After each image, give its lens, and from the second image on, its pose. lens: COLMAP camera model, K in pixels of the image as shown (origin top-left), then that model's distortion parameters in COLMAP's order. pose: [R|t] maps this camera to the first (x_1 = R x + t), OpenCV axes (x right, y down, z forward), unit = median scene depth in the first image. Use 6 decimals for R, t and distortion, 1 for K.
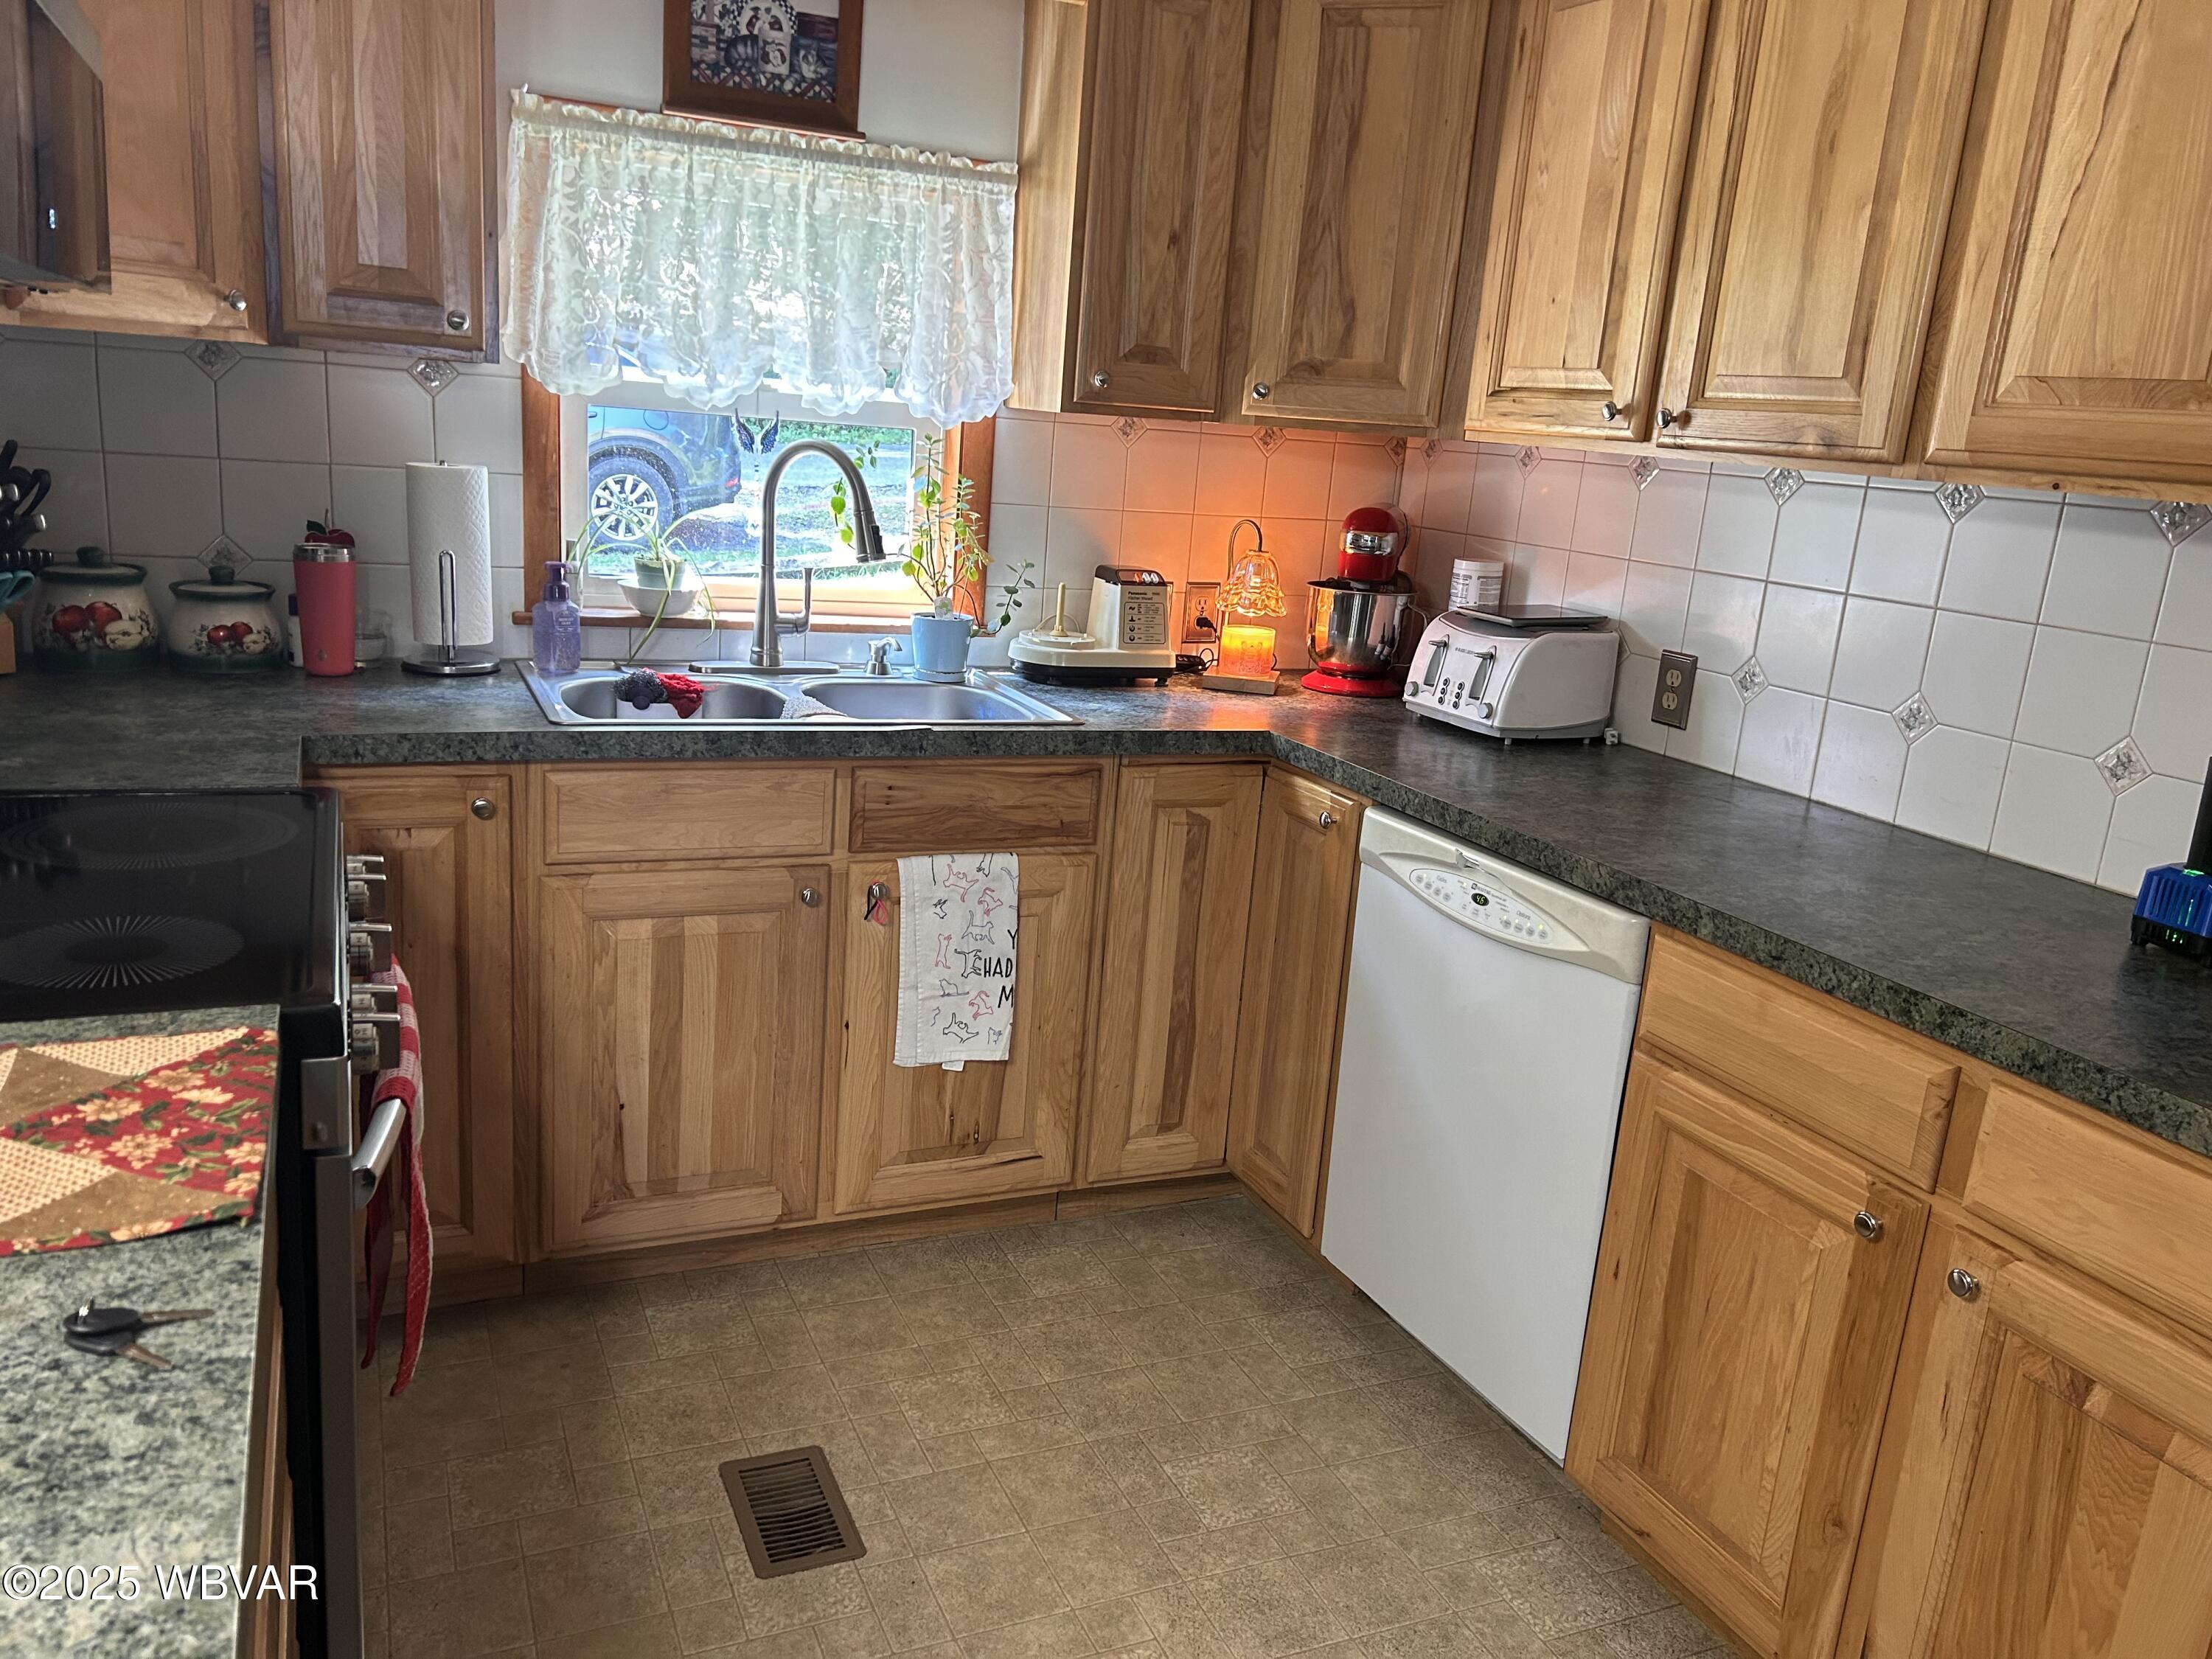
lens RADIAL K [[1648.3, 0, 1093.1], [0, 1648.3, 824.9], [0, 0, 1]] dist [0.065121, -0.074287]
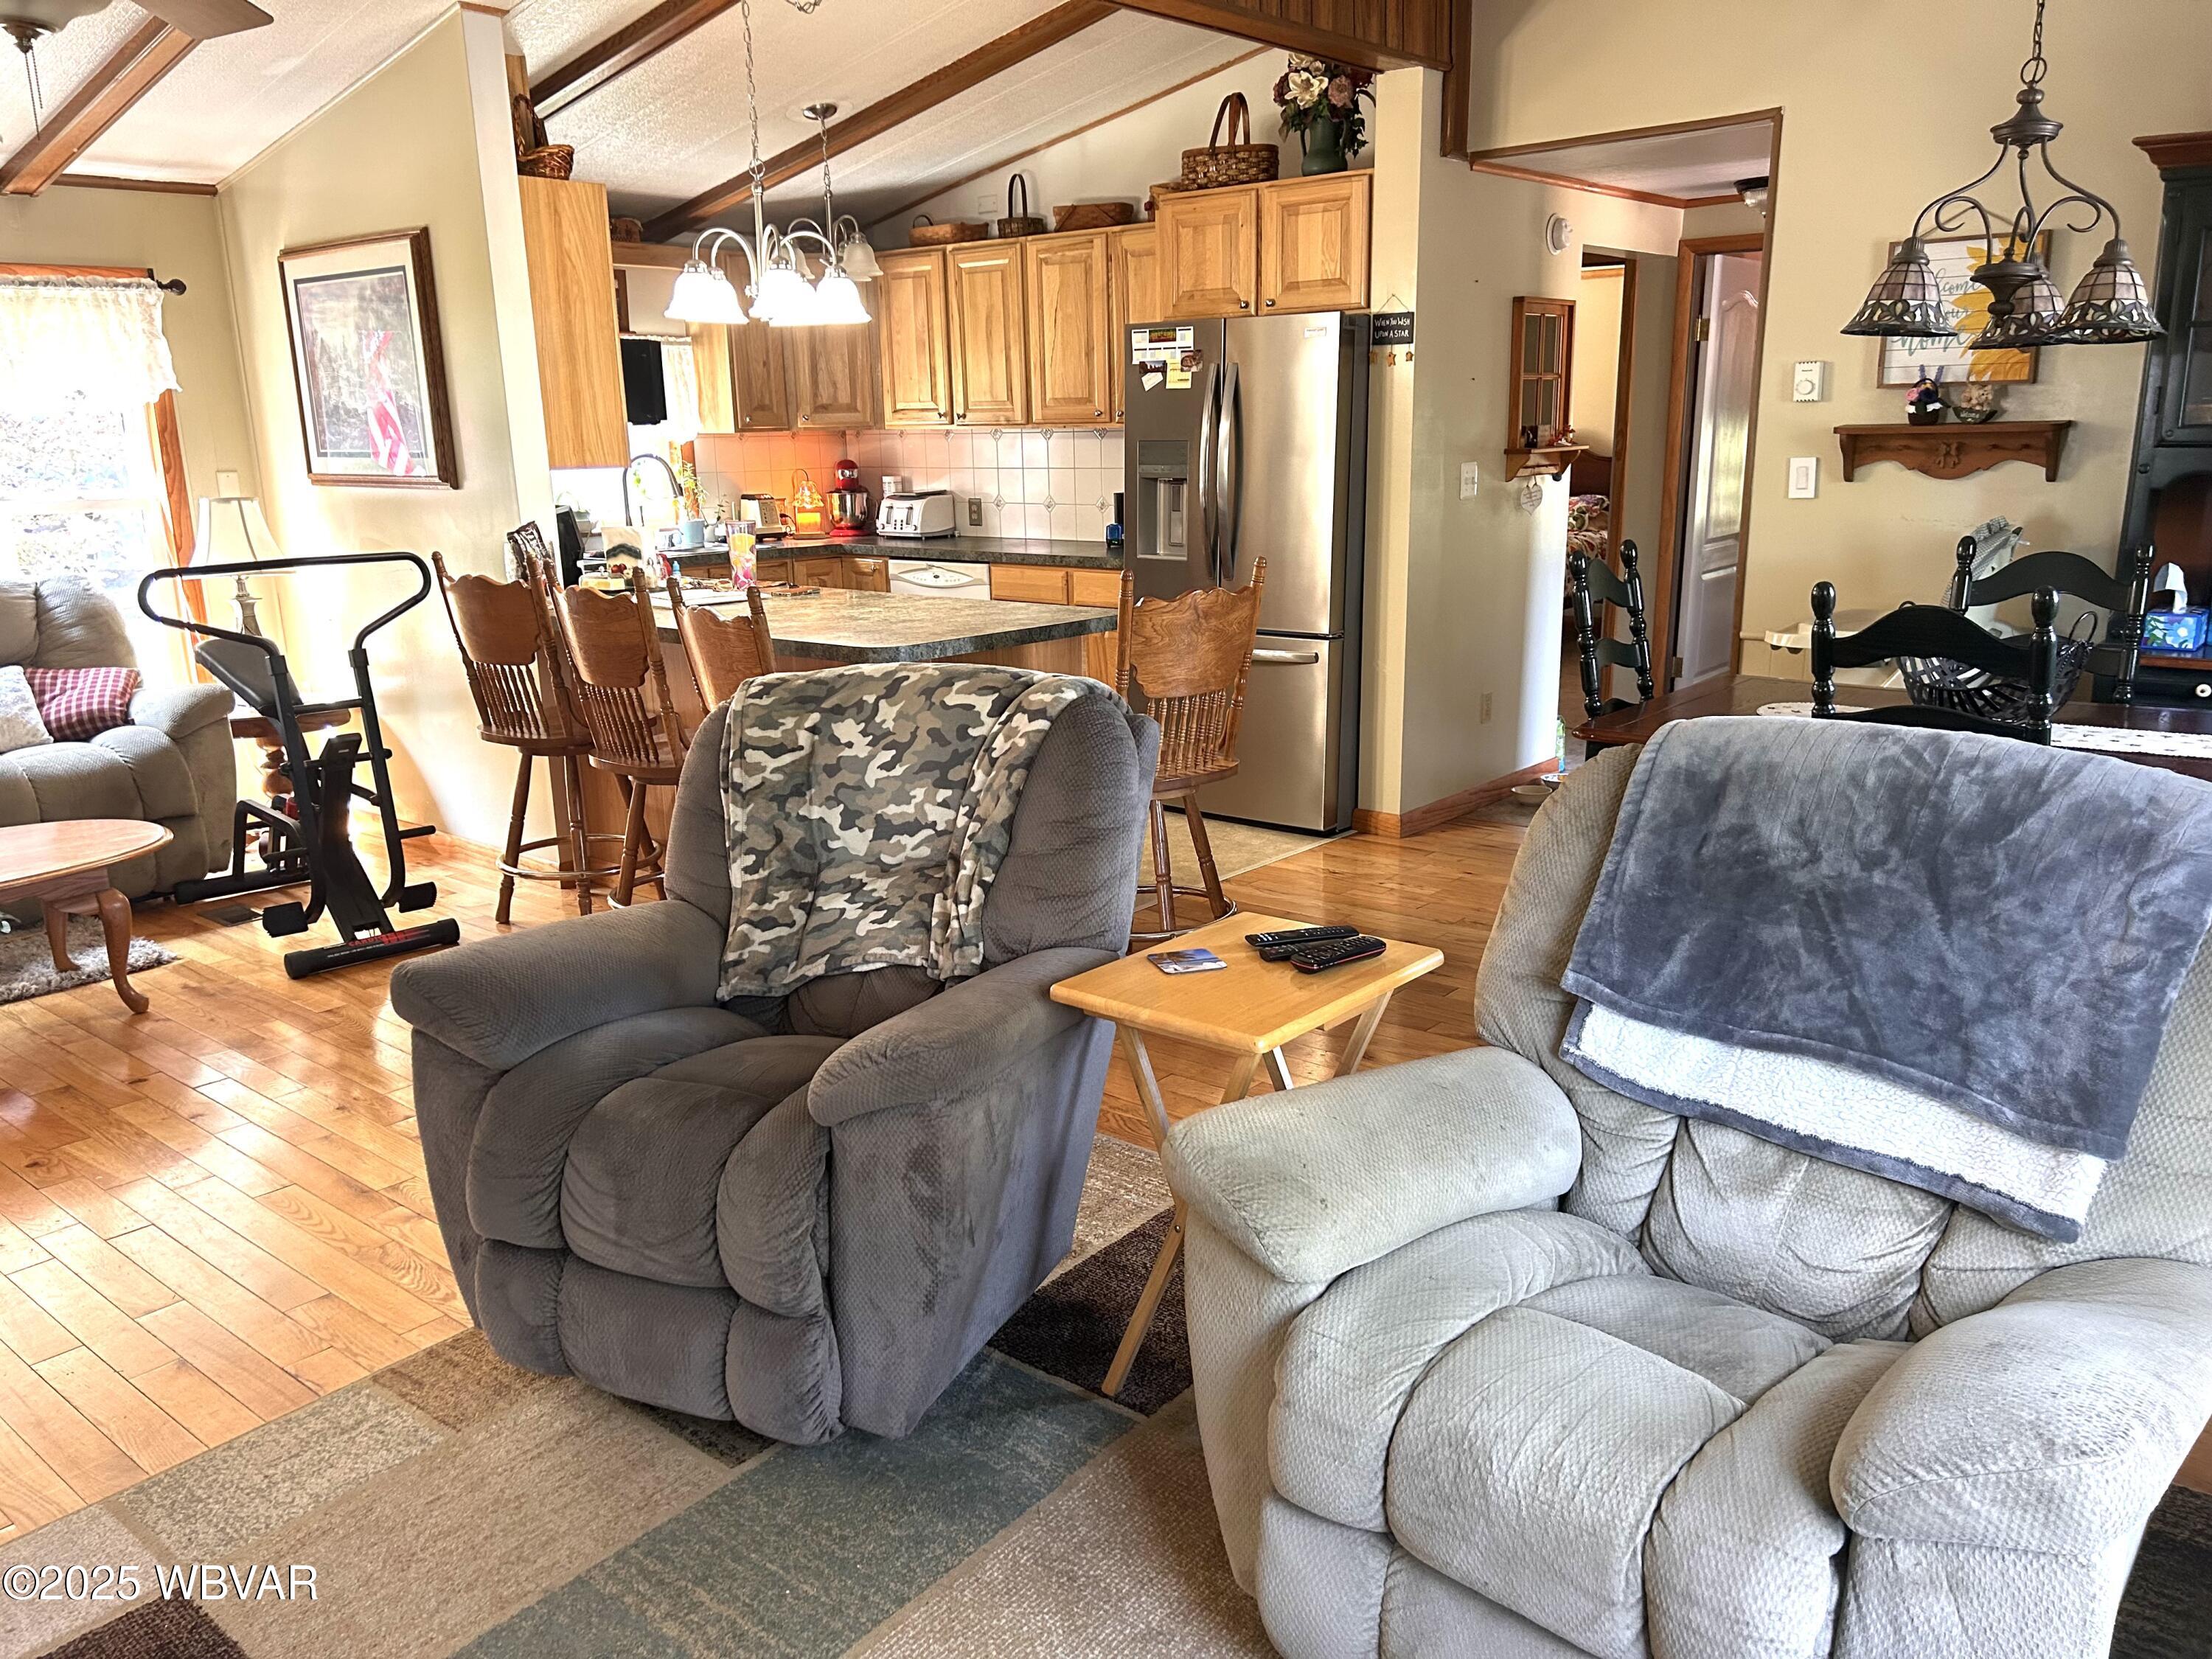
lens RADIAL K [[1648.3, 0, 1108.6], [0, 1648.3, 839.7], [0, 0, 1]] dist [0.065121, -0.074287]
pose [[0.889316, -0.202188, 0.410167, -0.685599], [0.194338, 0.979021, 0.061239, 0.323963], [-0.413944, 0.025250, 0.909952, -1.568797]]
